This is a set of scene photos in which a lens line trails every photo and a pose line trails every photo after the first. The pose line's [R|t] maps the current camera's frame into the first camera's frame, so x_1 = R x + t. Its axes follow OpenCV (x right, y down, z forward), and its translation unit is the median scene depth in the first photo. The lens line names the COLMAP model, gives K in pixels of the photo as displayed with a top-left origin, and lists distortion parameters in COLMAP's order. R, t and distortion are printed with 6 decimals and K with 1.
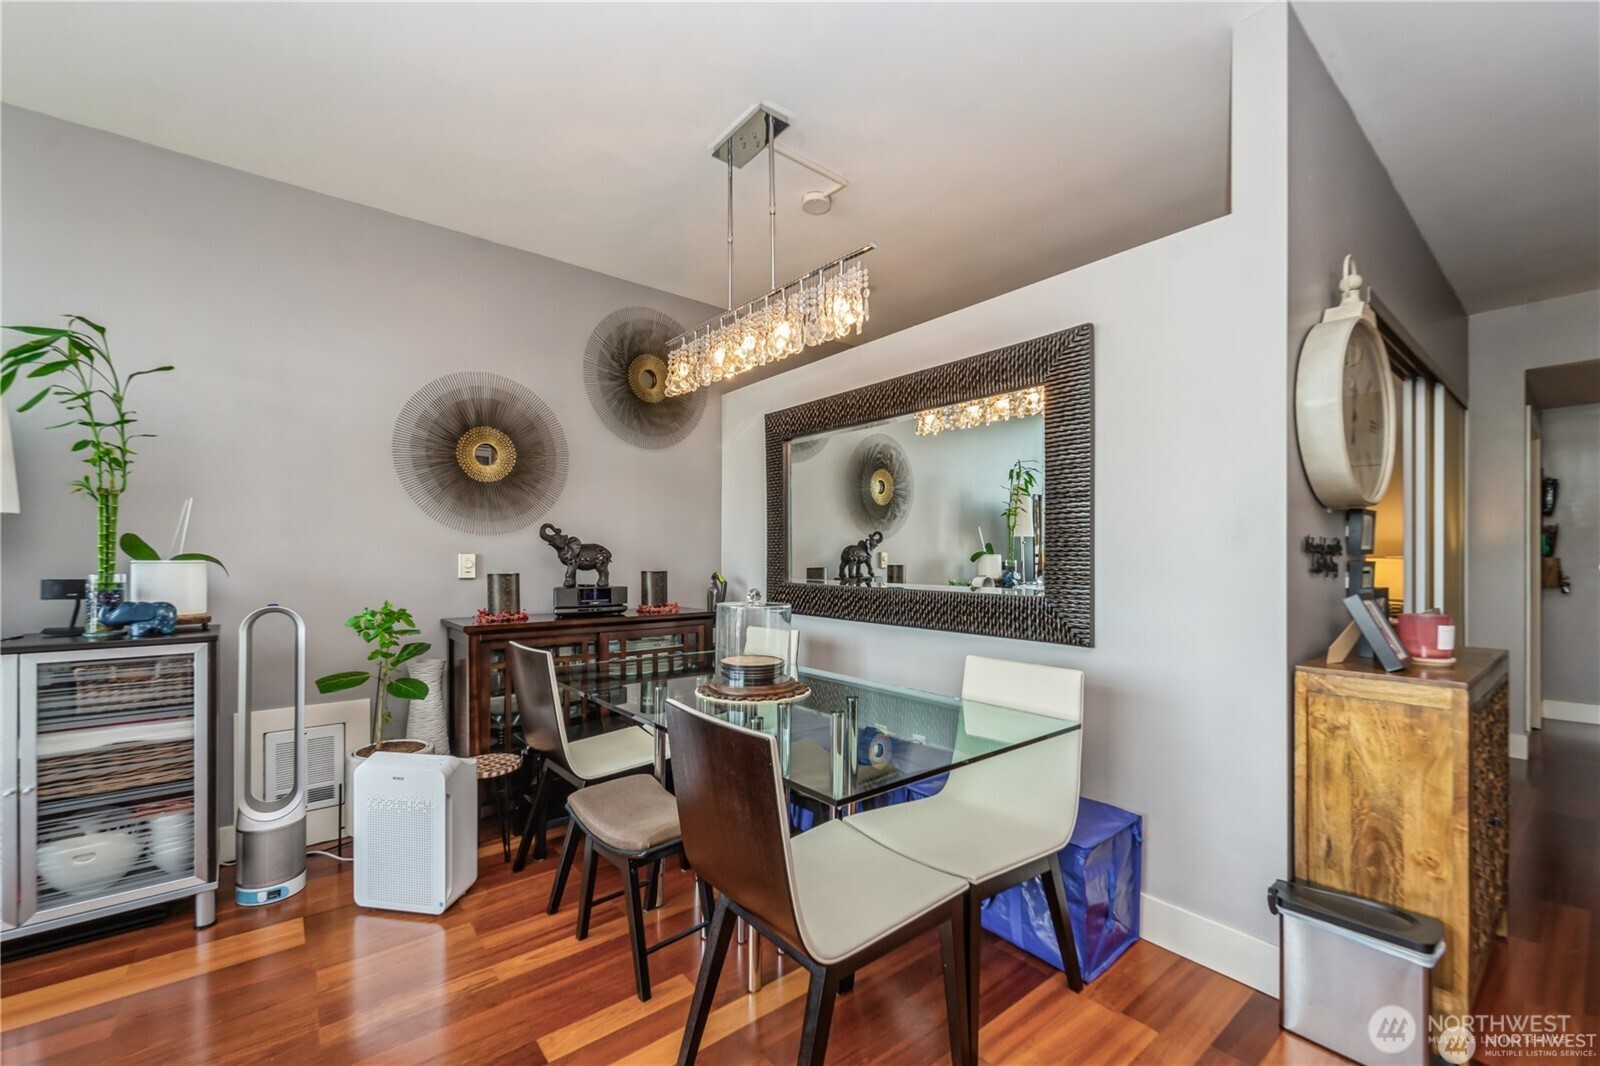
lens RADIAL K [[655.9, 0, 816.1], [0, 655.9, 553.2], [0, 0, 1]] dist [0.000114, -0.001027]
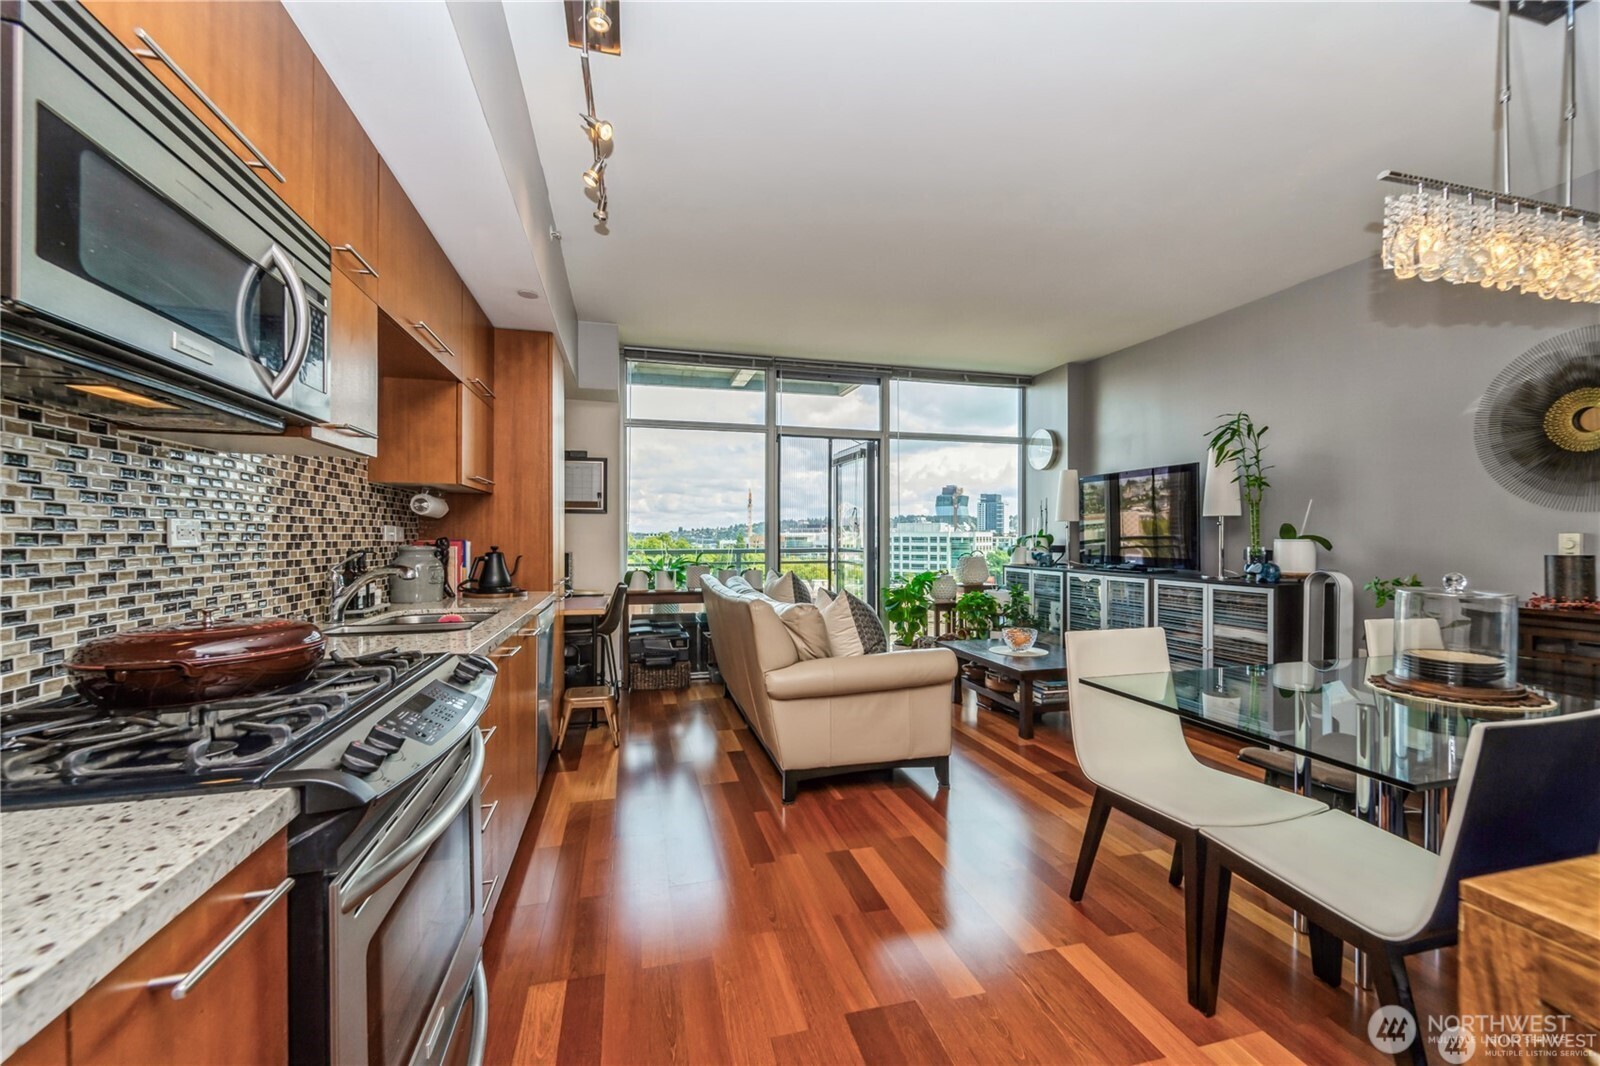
lens RADIAL K [[655.9, 0, 811.5], [0, 655.9, 541.6], [0, 0, 1]] dist [0.000114, -0.001027]
pose [[-0.401620, 0.008190, -0.915770, 0.759954], [0.012074, 0.999920, 0.003647, -0.002613], [0.915727, -0.009593, -0.401687, 0.421074]]
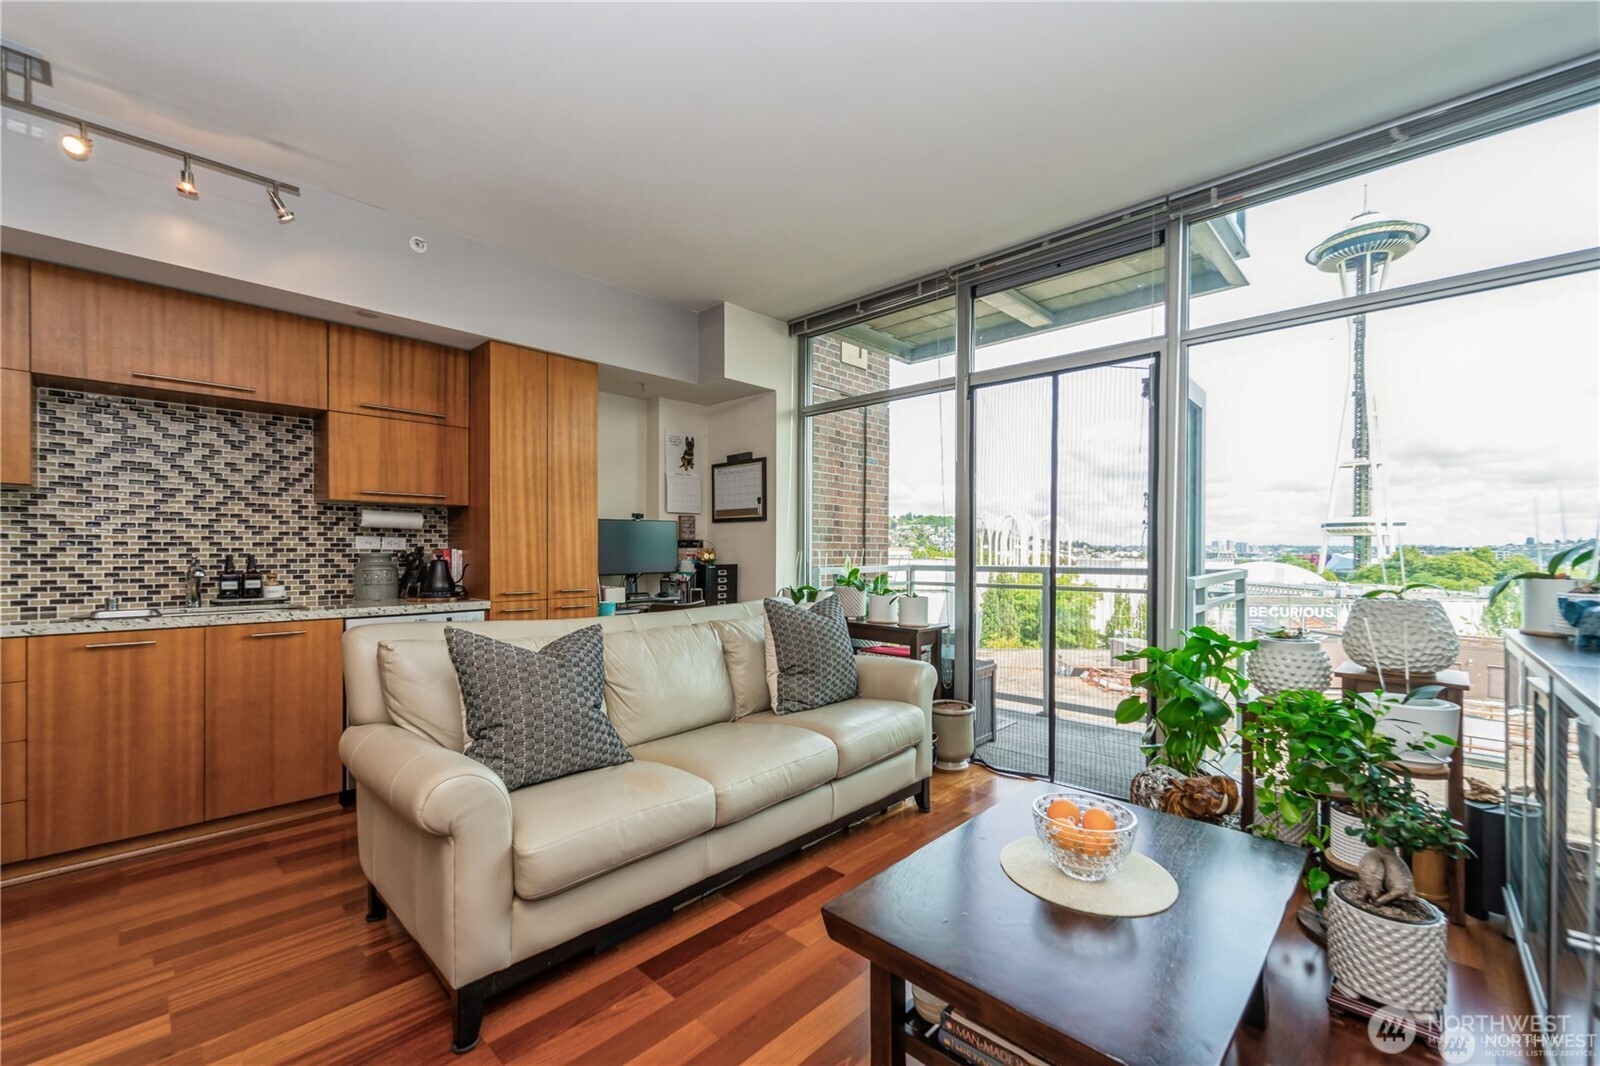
lens RADIAL K [[655.9, 0, 805.2], [0, 655.9, 556.7], [0, 0, 1]] dist [0.000114, -0.001027]
pose [[-0.992394, -0.000514, -0.123102, -0.465061], [-0.000390, 0.999999, -0.001035, 0.007666], [0.123102, -0.000979, -0.992394, 0.732511]]
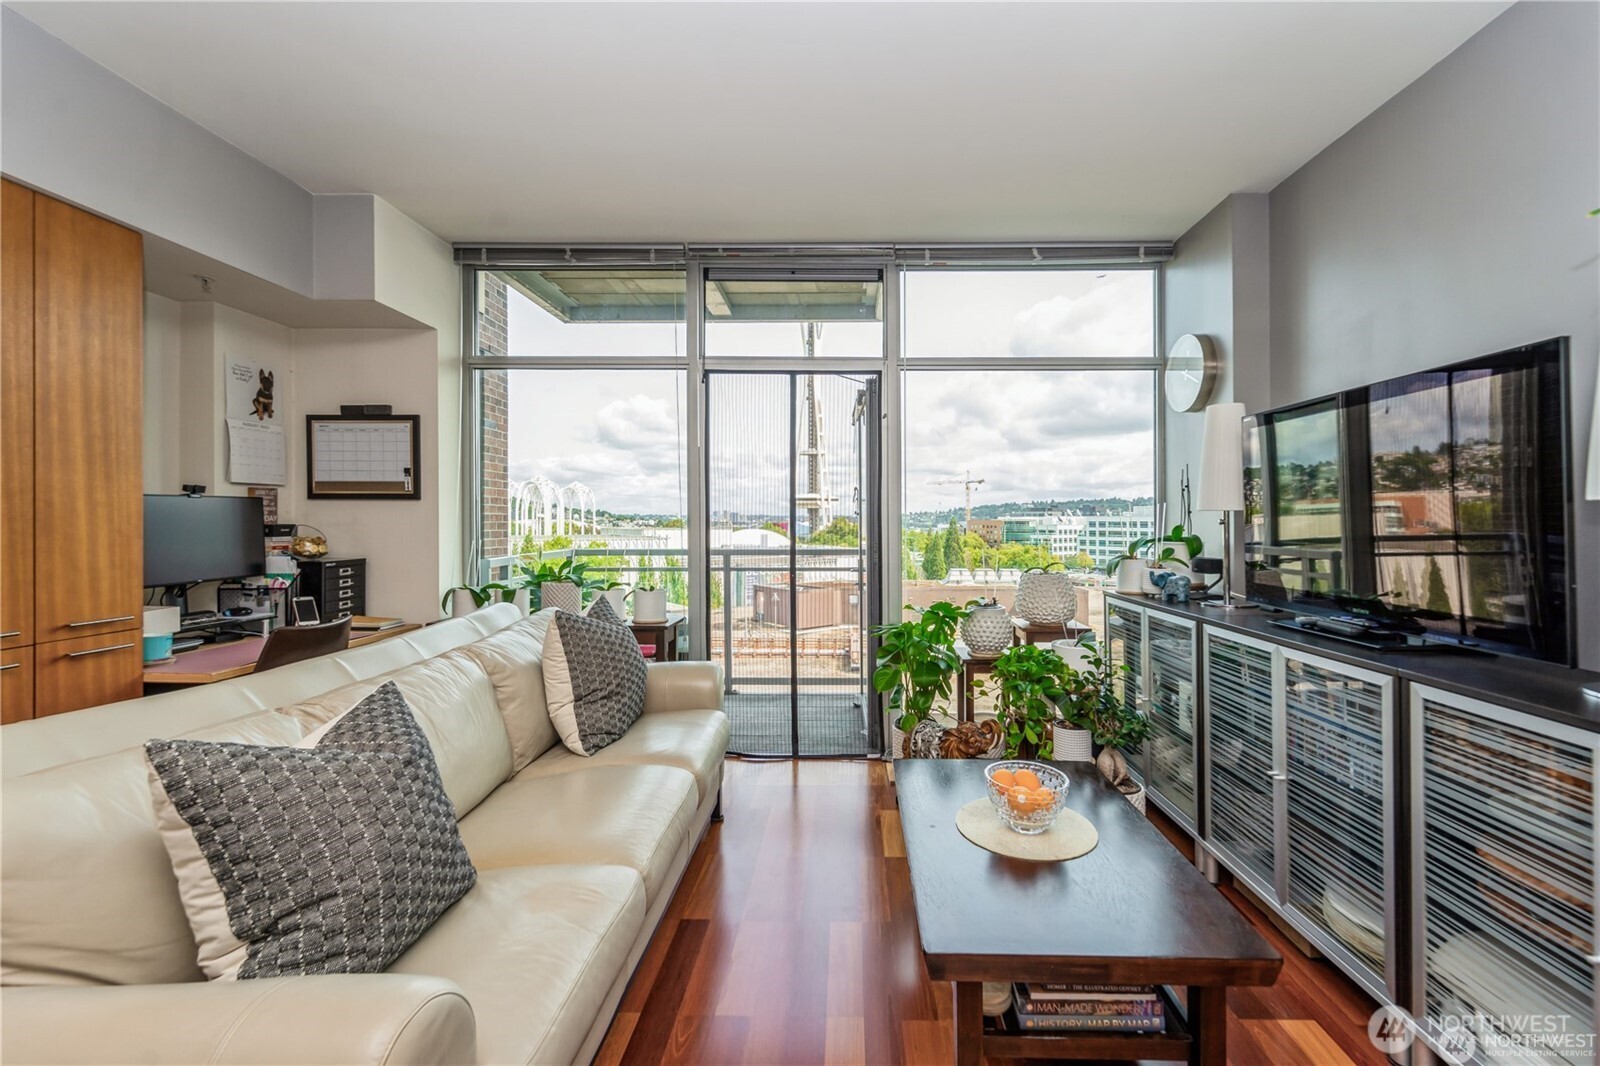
lens RADIAL K [[655.9, 0, 839.3], [0, 655.9, 525.7], [0, 0, 1]] dist [0.000114, -0.001027]
pose [[-0.646702, 0.004958, -0.762726, -0.176162], [0.005881, 0.999982, 0.001515, -0.027930], [0.762720, -0.003506, -0.646720, 0.519442]]
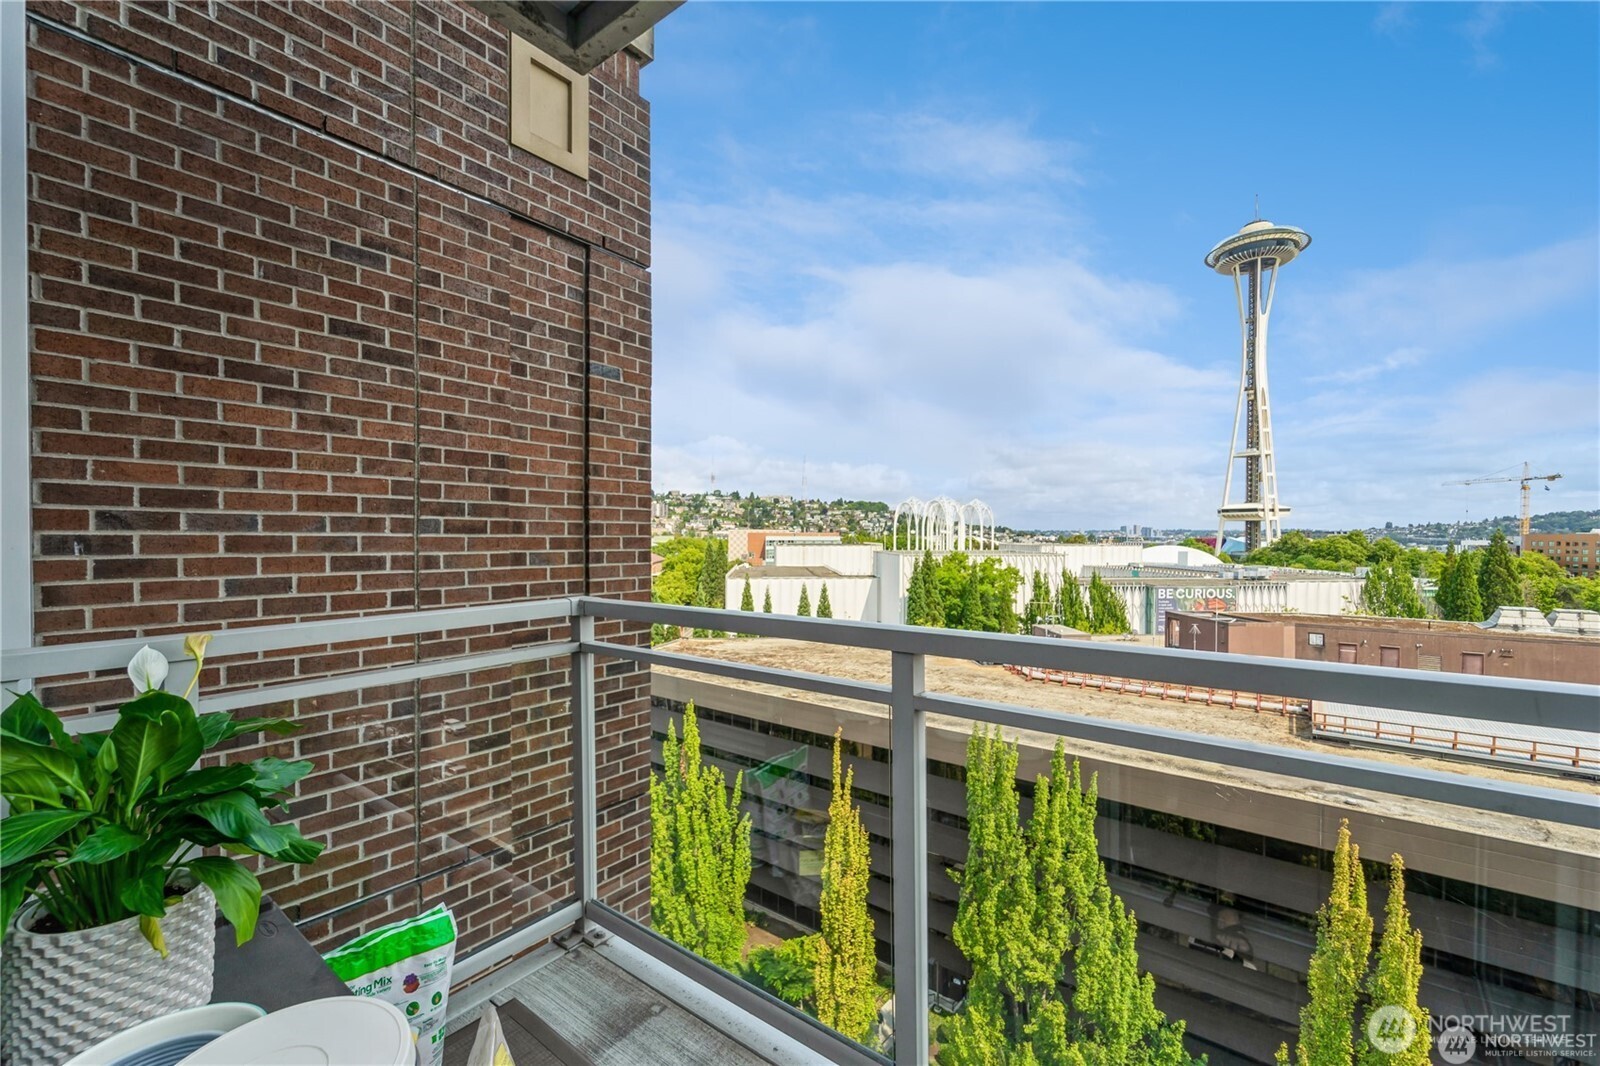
lens RADIAL K [[655.9, 0, 808.0], [0, 655.9, 548.1], [0, 0, 1]] dist [0.000114, -0.001027]
pose [[-0.973021, 0.006069, -0.230638, -1.045992], [0.004325, 0.999958, 0.008066, -0.028210], [0.230677, 0.006850, -0.973006, -0.298176]]
